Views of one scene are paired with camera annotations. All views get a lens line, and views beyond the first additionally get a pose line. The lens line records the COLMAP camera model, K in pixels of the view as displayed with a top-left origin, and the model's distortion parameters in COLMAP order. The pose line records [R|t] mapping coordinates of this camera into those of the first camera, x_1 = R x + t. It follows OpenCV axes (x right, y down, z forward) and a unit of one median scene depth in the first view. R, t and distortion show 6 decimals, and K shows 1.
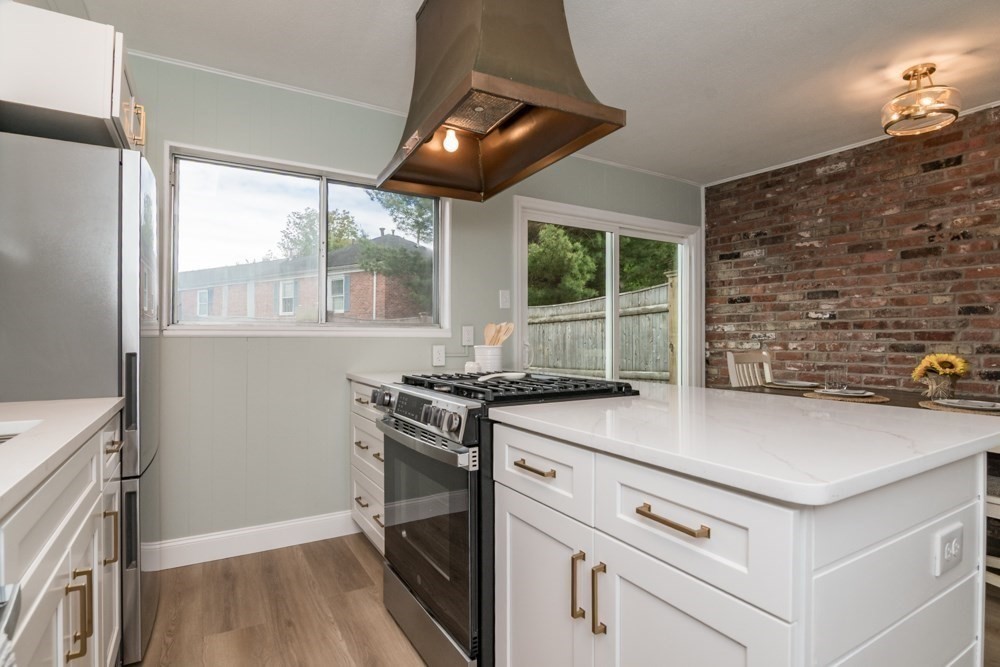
lens RADIAL K [[499.7, 0, 484.1], [0, 499.7, 327.4], [0, 0, 1]] dist [-0.021567, 0.000000]
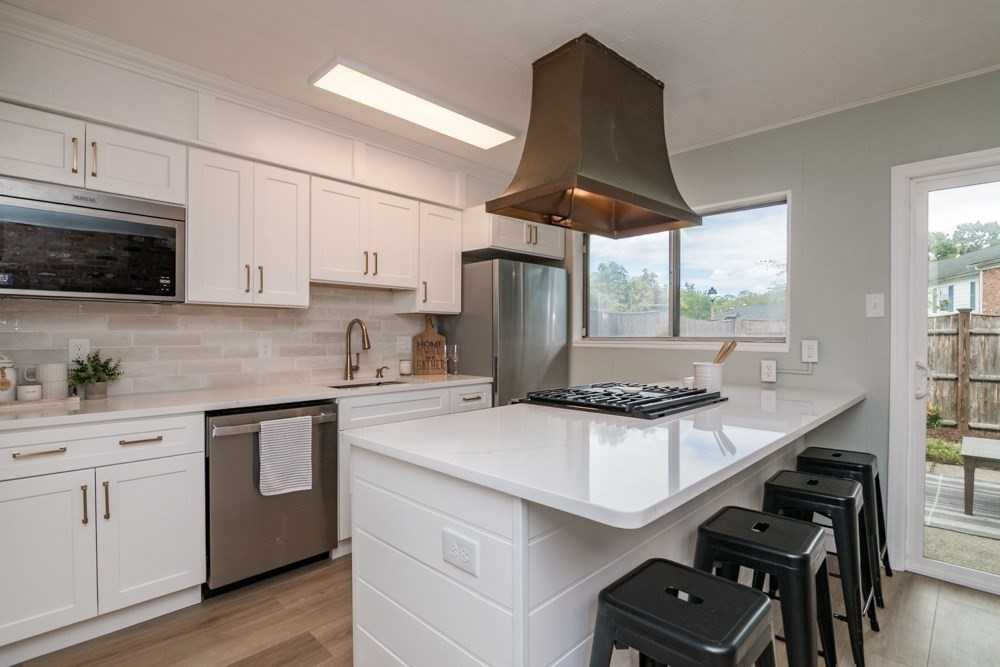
lens RADIAL K [[494.3, 0, 492.9], [0, 494.3, 339.3], [0, 0, 1]] dist [-0.017768, -0.000254]
pose [[0.263684, 0.010166, -0.964556, 0.646657], [0.017049, 0.999739, 0.015198, -0.026885], [0.964458, -0.020452, 0.263442, 0.215559]]
